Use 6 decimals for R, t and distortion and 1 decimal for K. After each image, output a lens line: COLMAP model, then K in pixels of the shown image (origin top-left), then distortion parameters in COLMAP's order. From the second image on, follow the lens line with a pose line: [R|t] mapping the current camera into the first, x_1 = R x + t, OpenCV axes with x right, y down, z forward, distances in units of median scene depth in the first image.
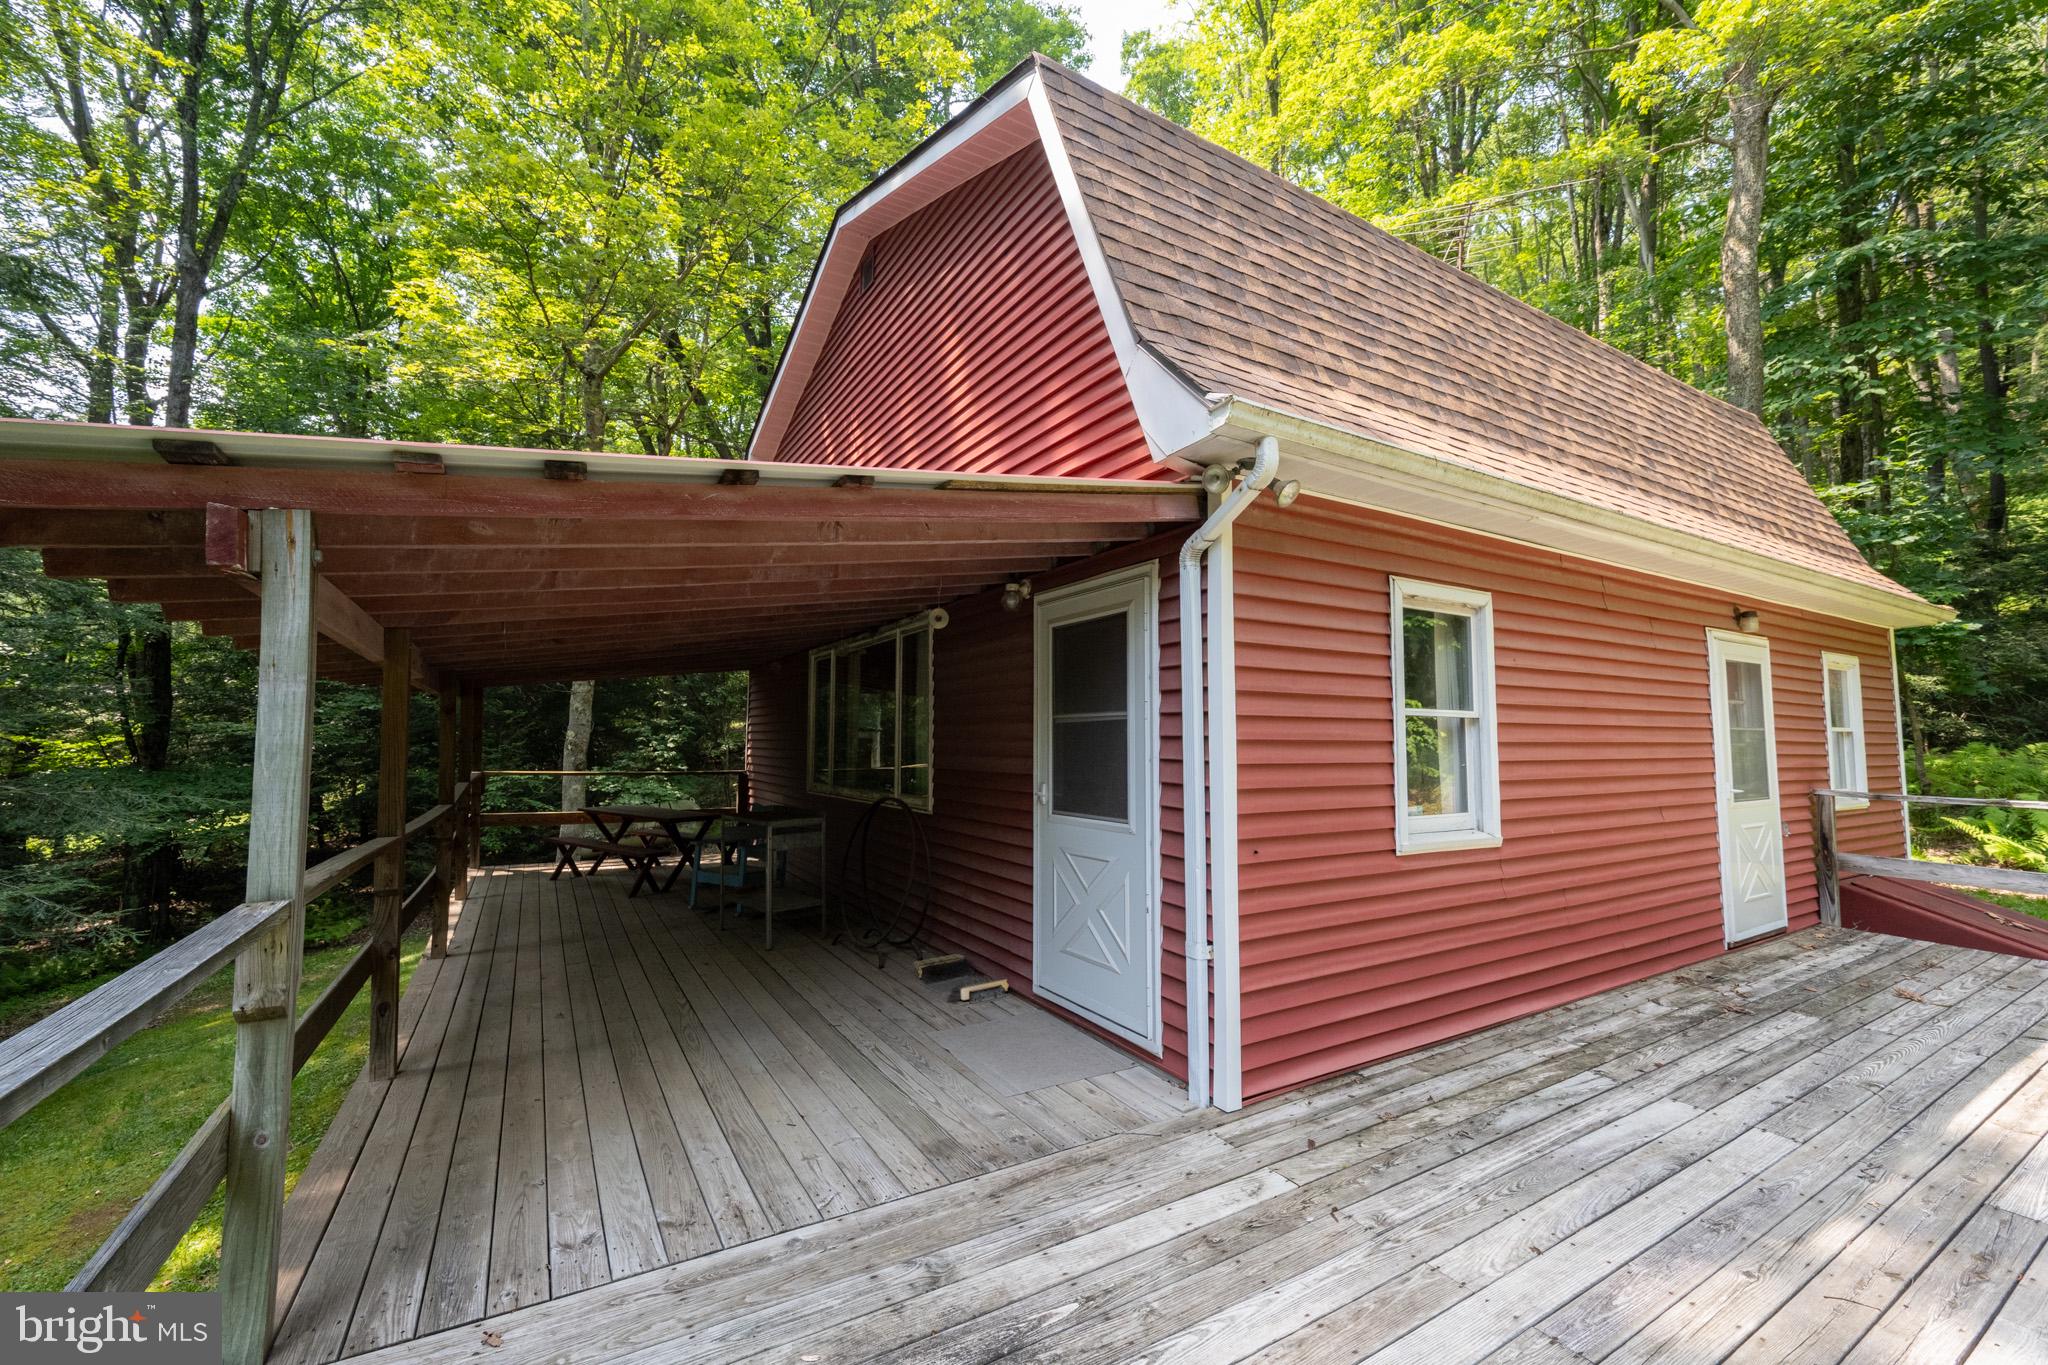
lens RADIAL K [[825.4, 0, 1034.7], [0, 825.4, 680.1], [0, 0, 1]] dist [-0.000377, -0.000208]
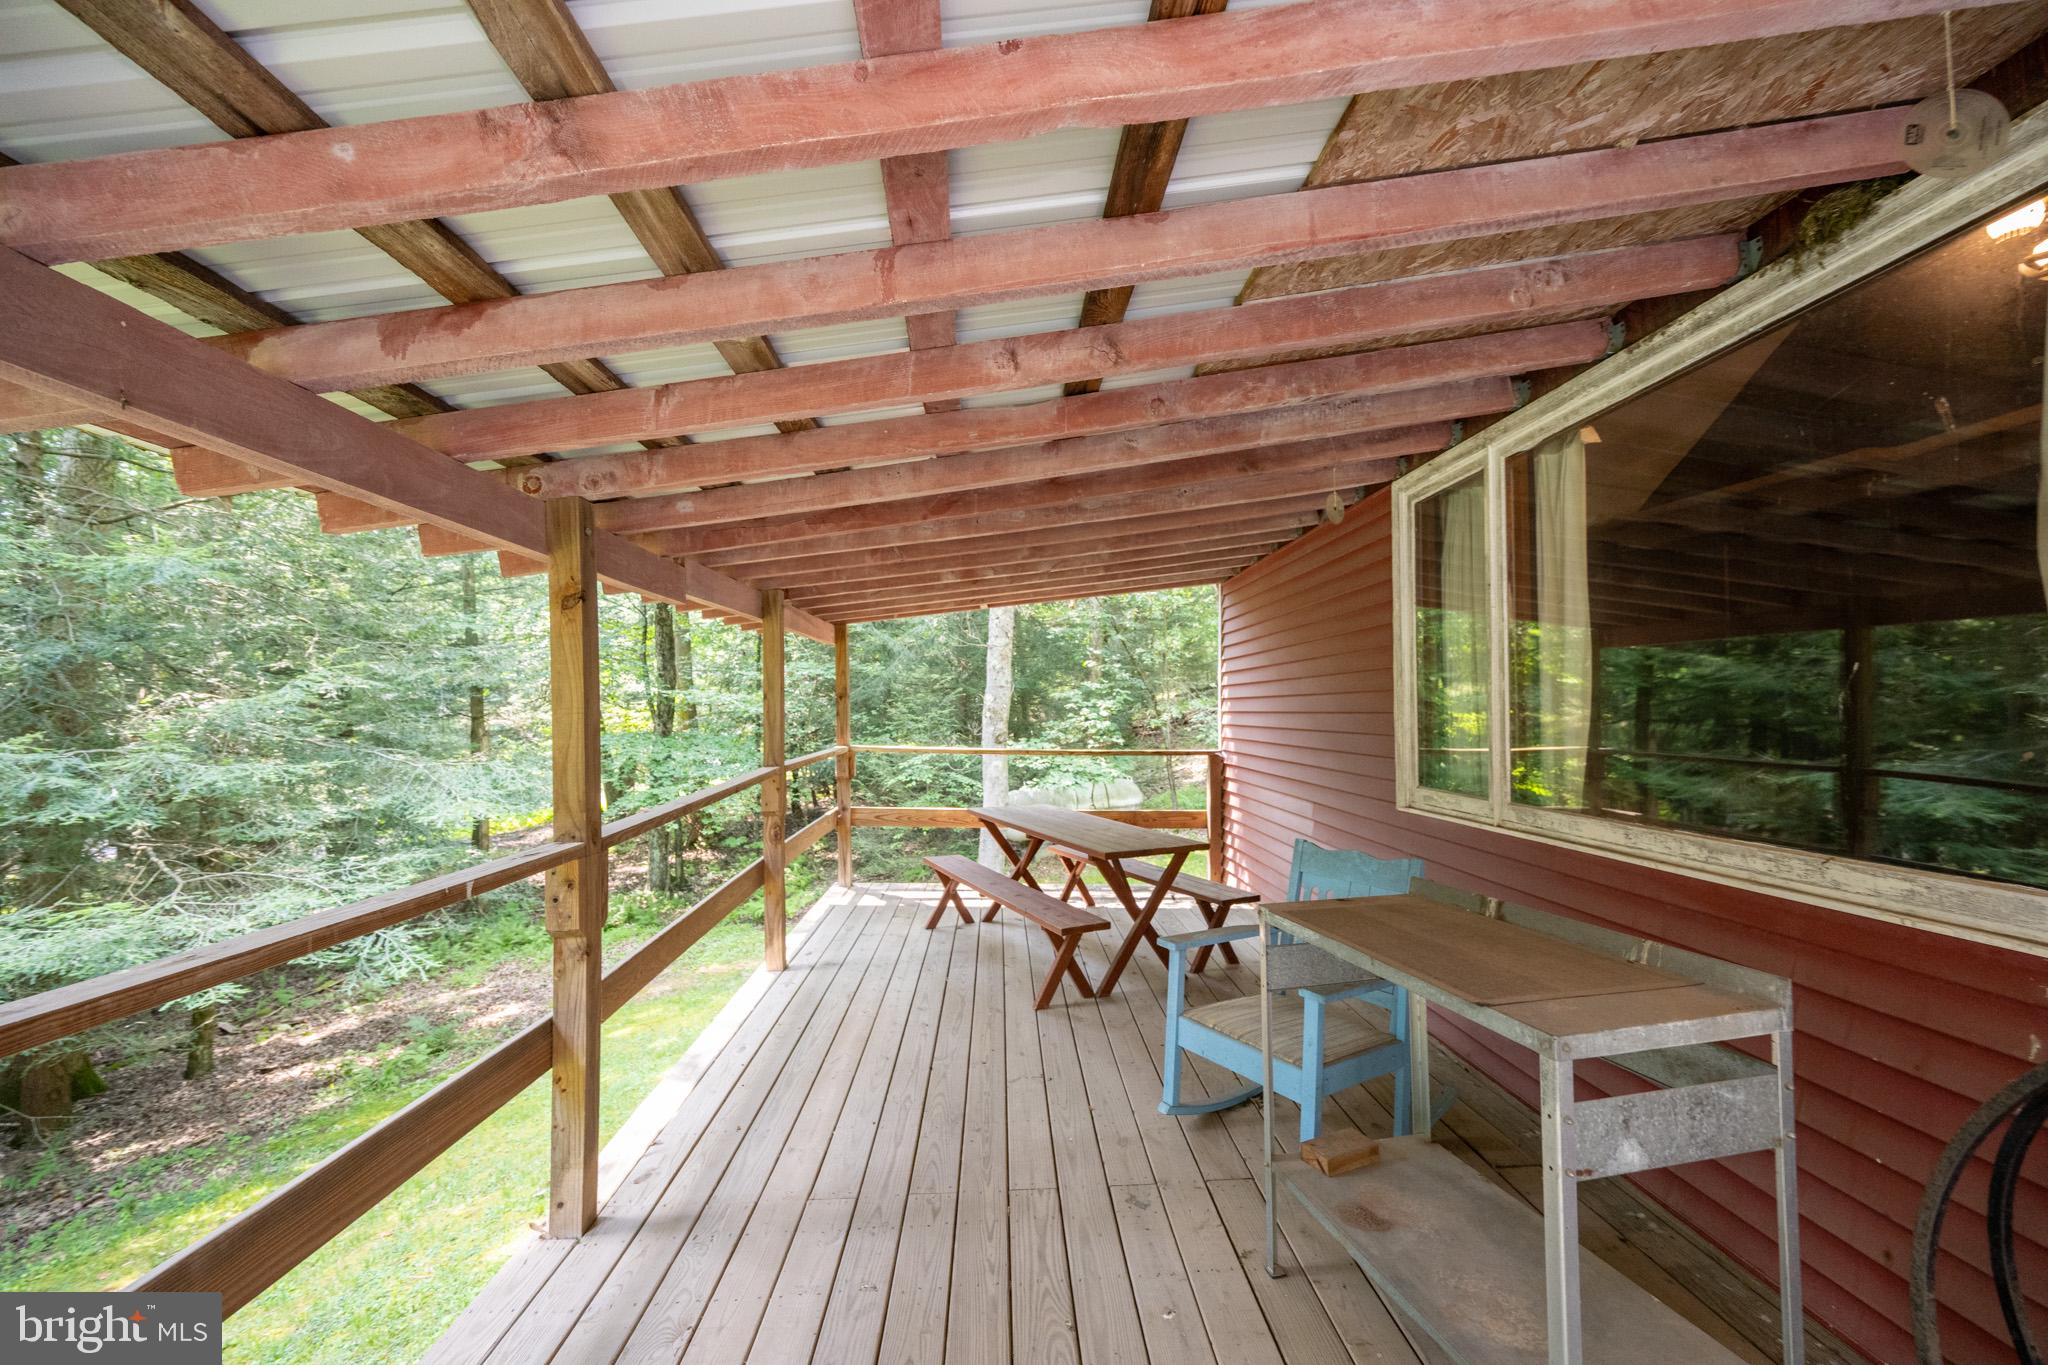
lens RADIAL K [[825.4, 0, 1026.2], [0, 825.4, 689.6], [0, 0, 1]] dist [-0.000377, -0.000208]
pose [[0.873759, -0.016566, -0.486076, -0.114192], [0.038326, 0.998657, 0.034860, 0.024566], [0.484846, -0.049089, 0.873221, 0.257978]]
